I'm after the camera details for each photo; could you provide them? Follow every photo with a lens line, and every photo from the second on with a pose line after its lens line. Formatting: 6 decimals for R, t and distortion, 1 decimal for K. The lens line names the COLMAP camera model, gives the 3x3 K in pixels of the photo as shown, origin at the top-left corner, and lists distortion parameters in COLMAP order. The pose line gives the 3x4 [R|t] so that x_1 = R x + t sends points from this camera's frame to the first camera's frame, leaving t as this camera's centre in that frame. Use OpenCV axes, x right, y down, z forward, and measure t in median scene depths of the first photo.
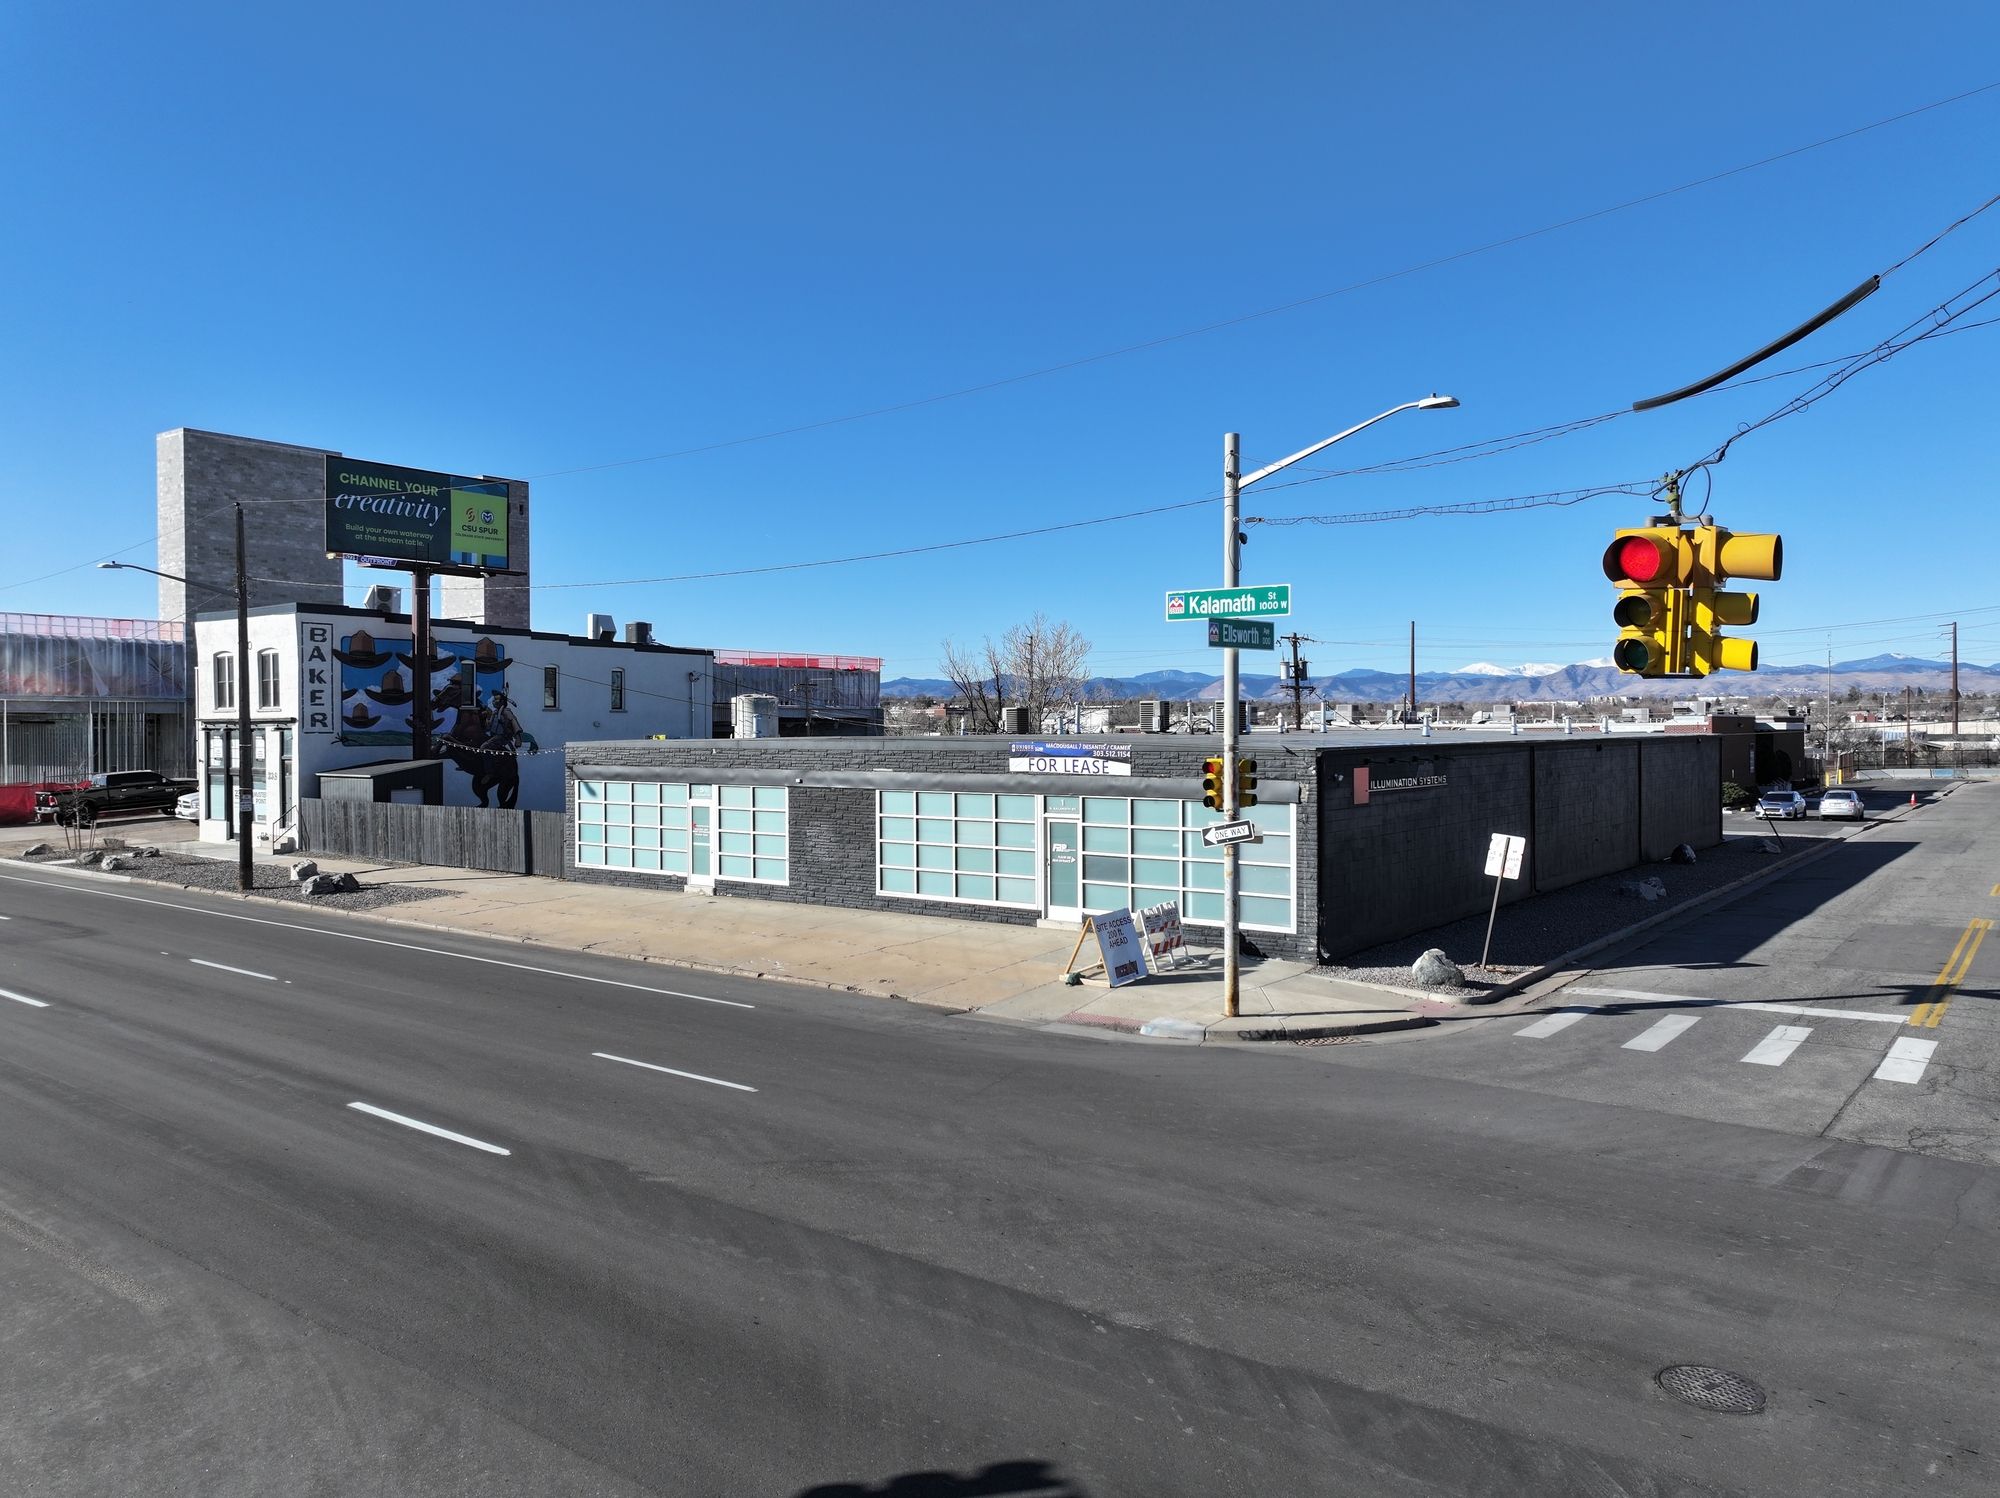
lens RADIAL K [[1404.8, 0, 1007.9], [0, 1404.8, 744.4], [0, 0, 1]] dist [-0.001393, 0.014287]
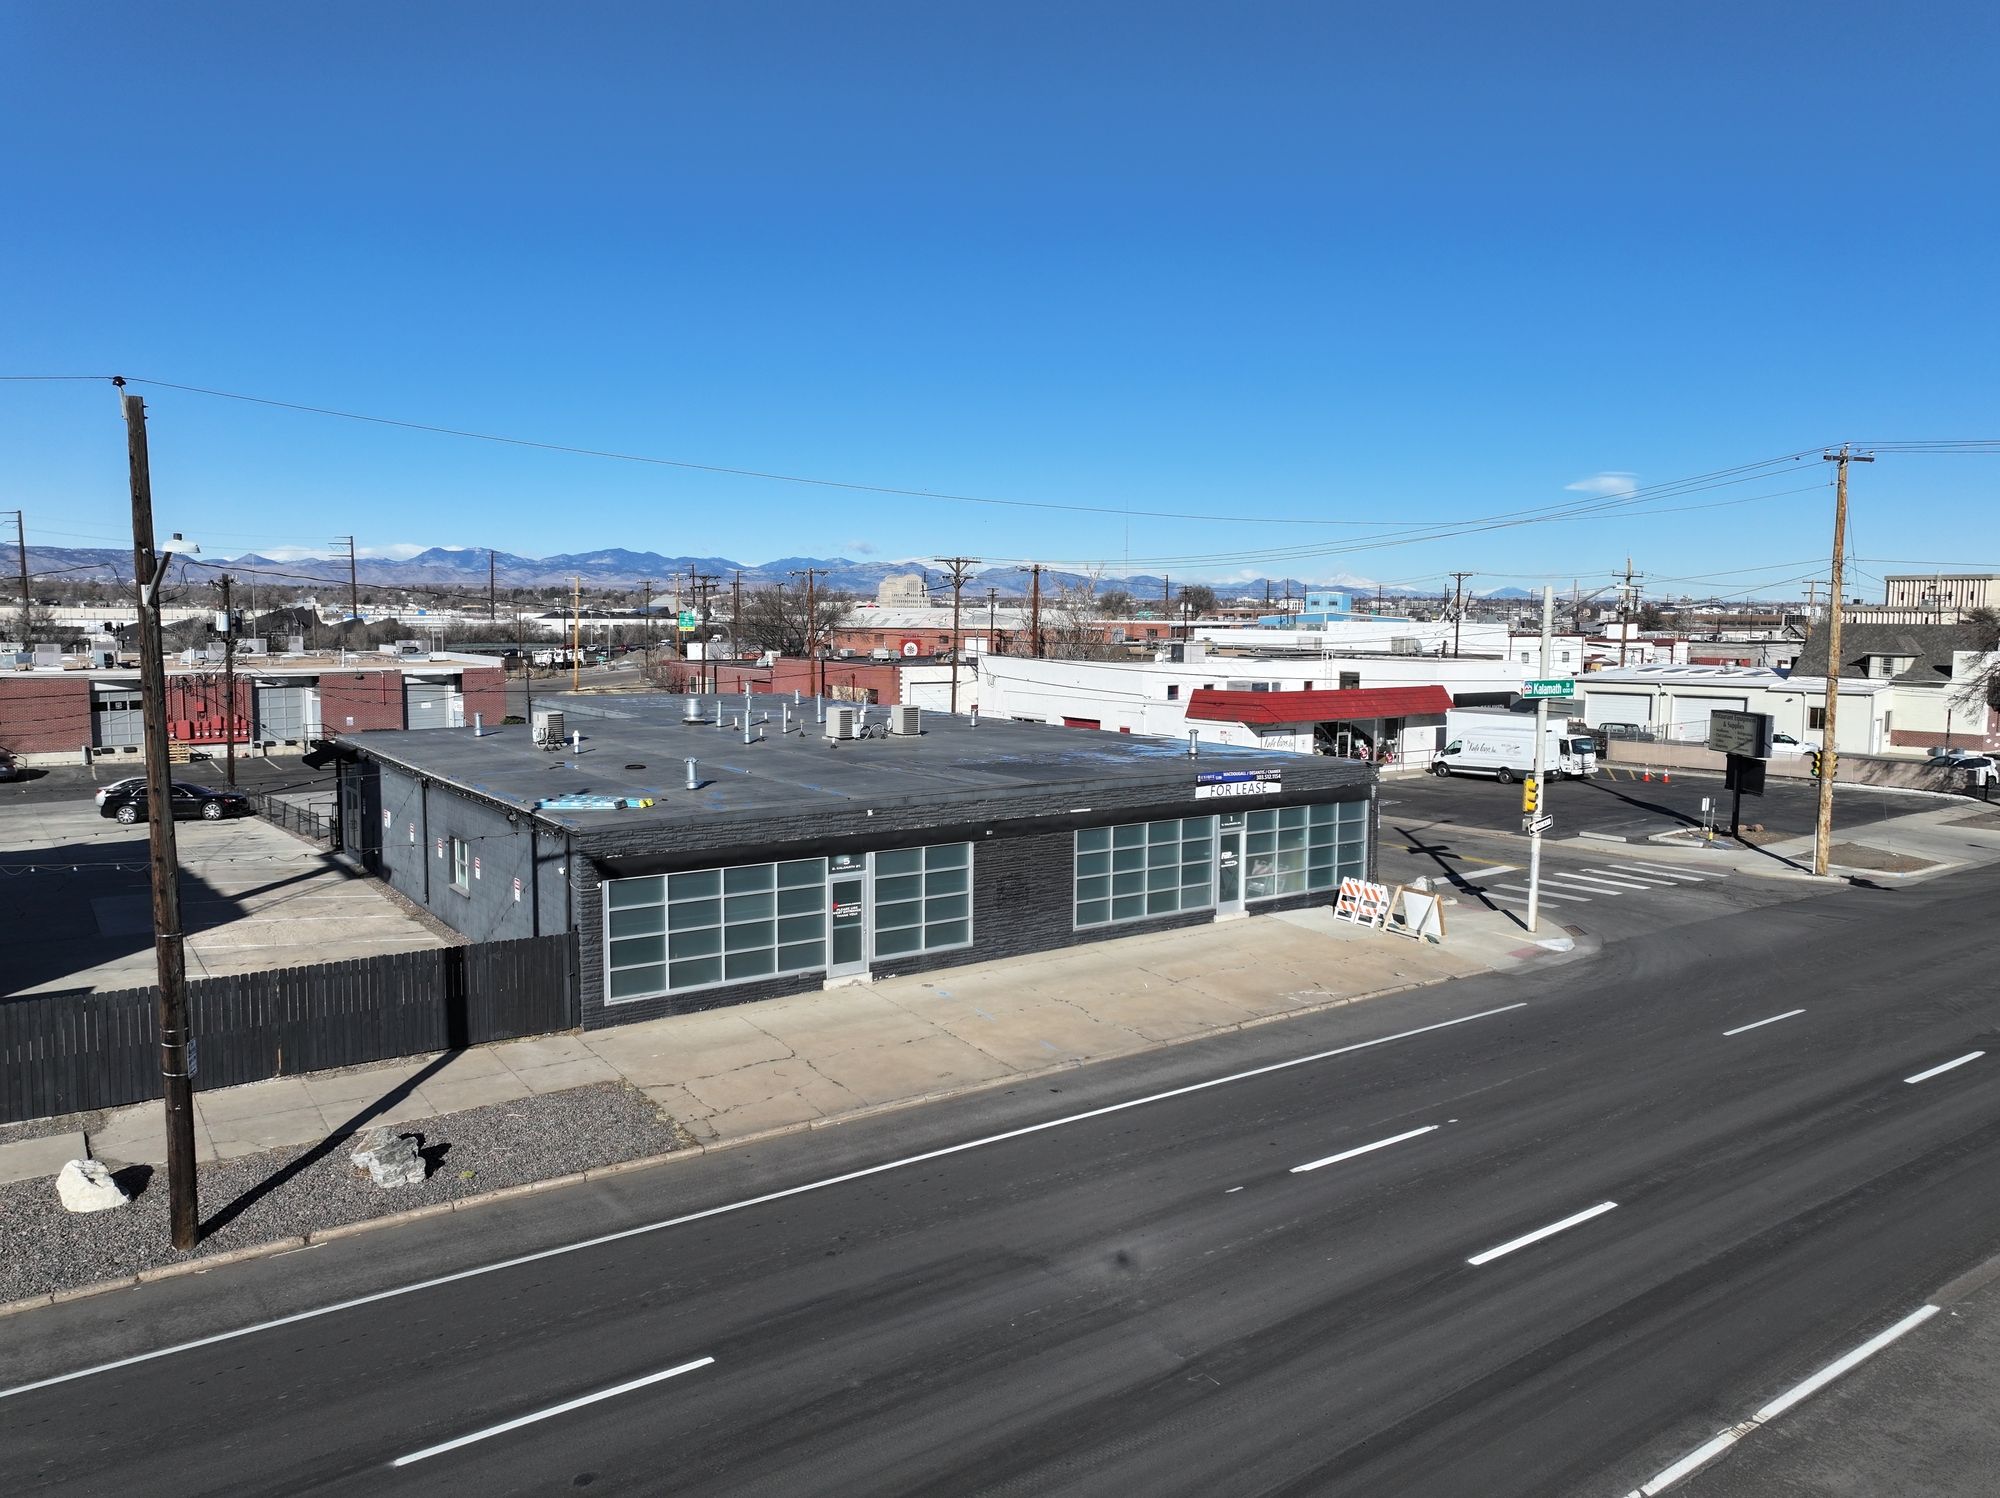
lens RADIAL K [[1404.8, 0, 1010.5], [0, 1404.8, 746.3], [0, 0, 1]] dist [-0.001393, 0.014287]
pose [[0.288277, -0.084045, 0.953852, -1.157691], [0.001007, 0.996167, 0.087470, -0.127064], [-0.957547, -0.024255, 0.287256, 0.803527]]
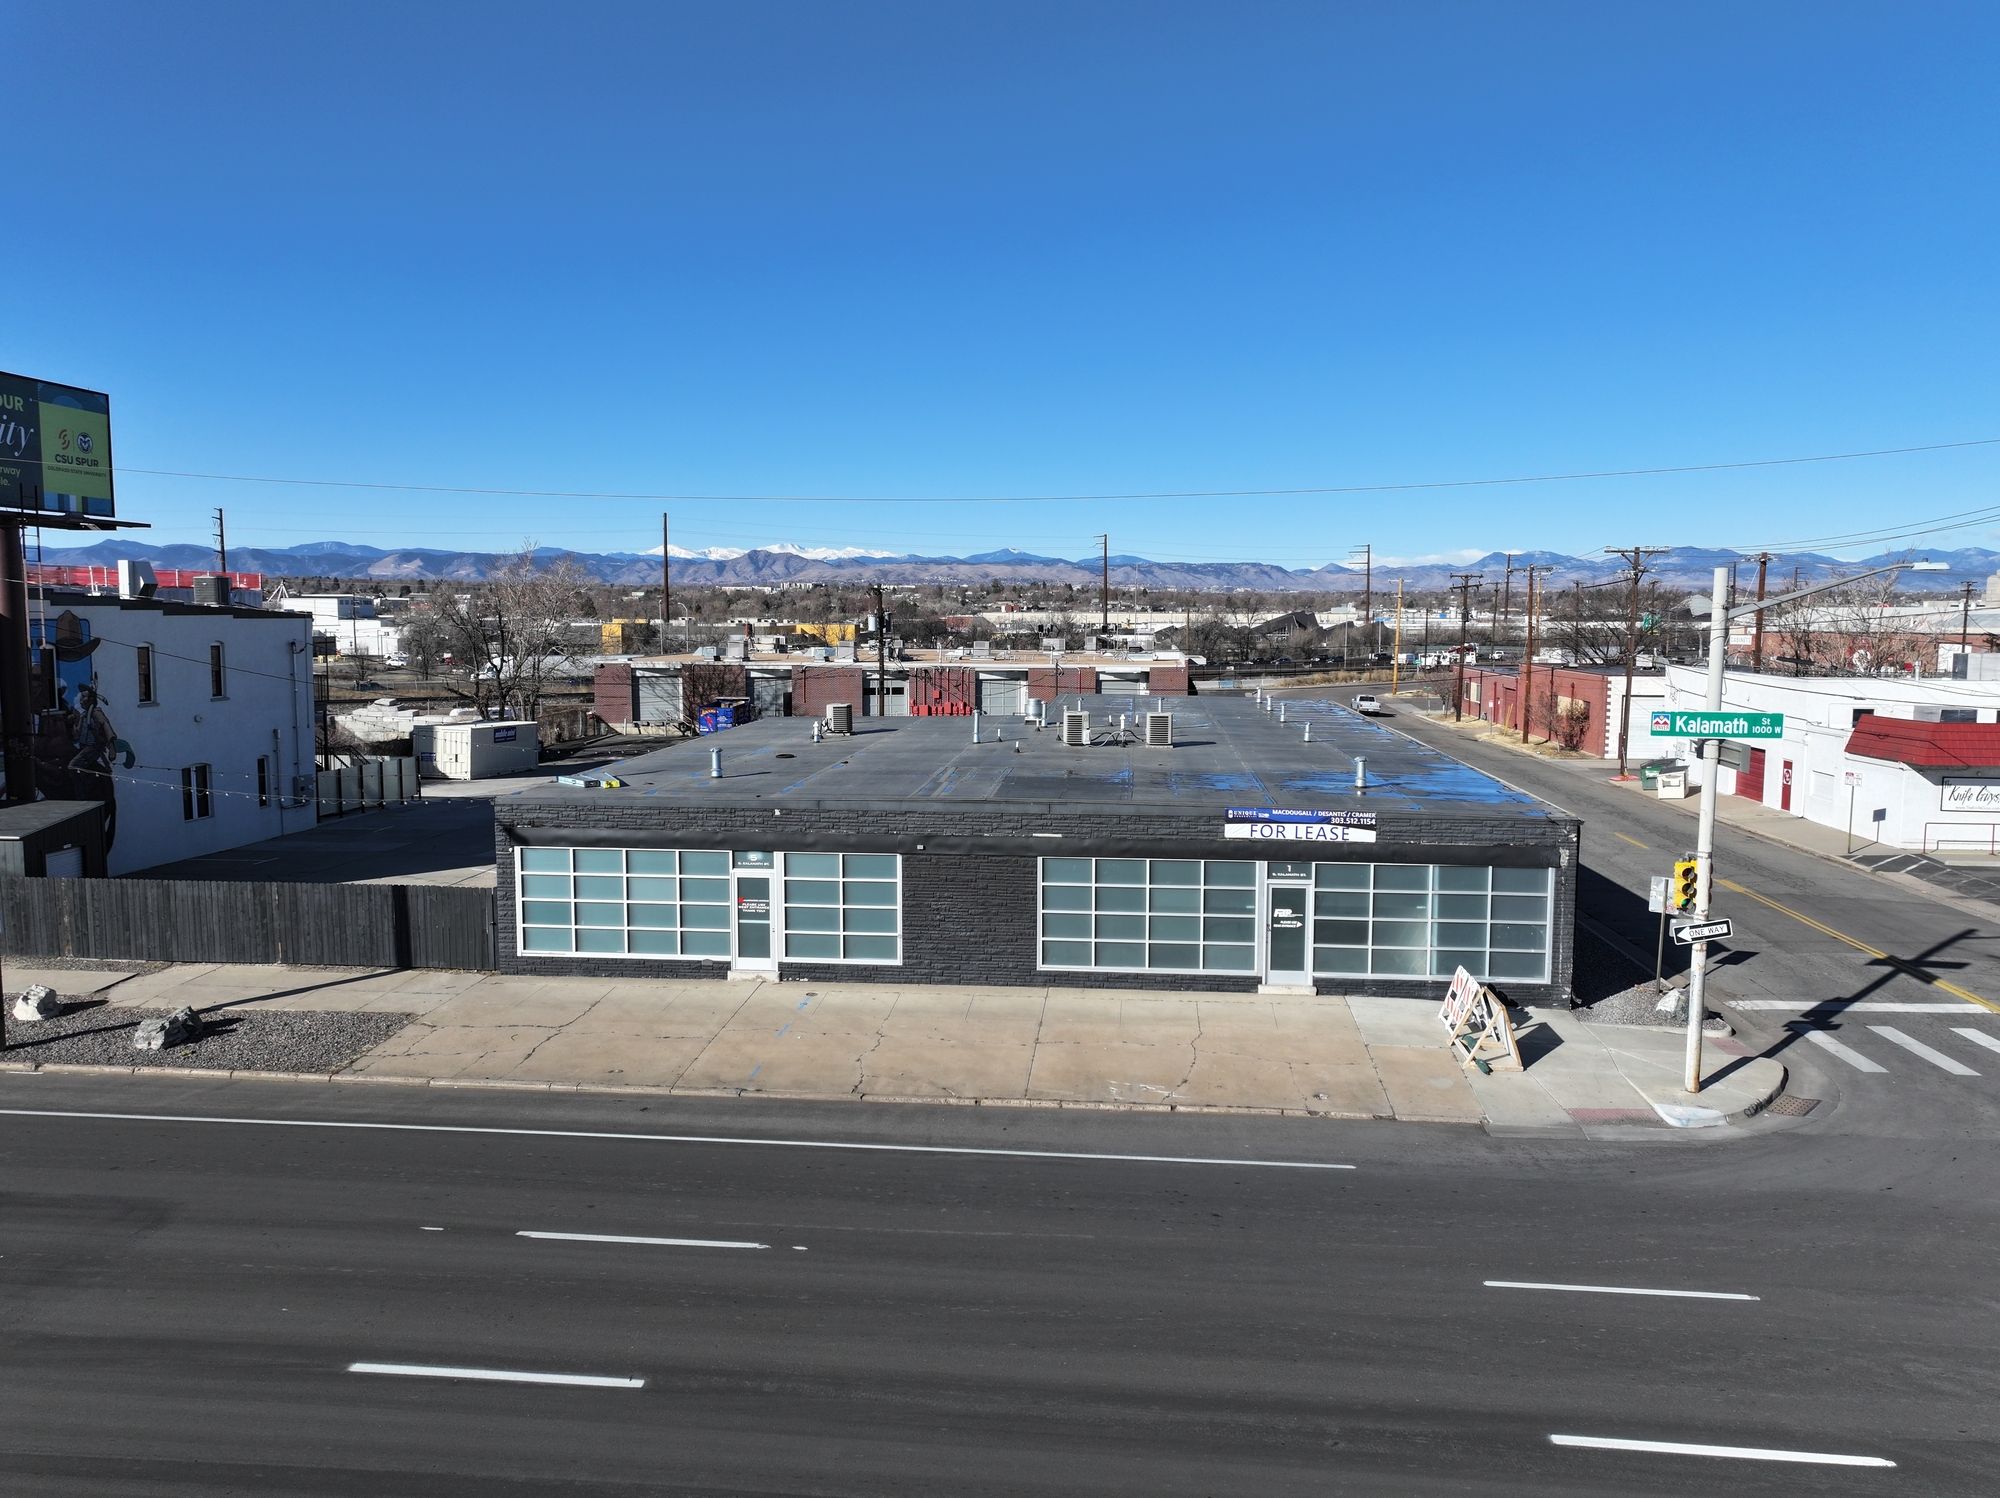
lens RADIAL K [[1404.8, 0, 1008.3], [0, 1404.8, 748.7], [0, 0, 1]] dist [-0.001393, 0.014287]
pose [[0.846907, -0.045208, 0.529815, -0.631451], [-0.001307, 0.996199, 0.087092, -0.125231], [-0.531739, -0.074452, 0.843630, 0.263151]]
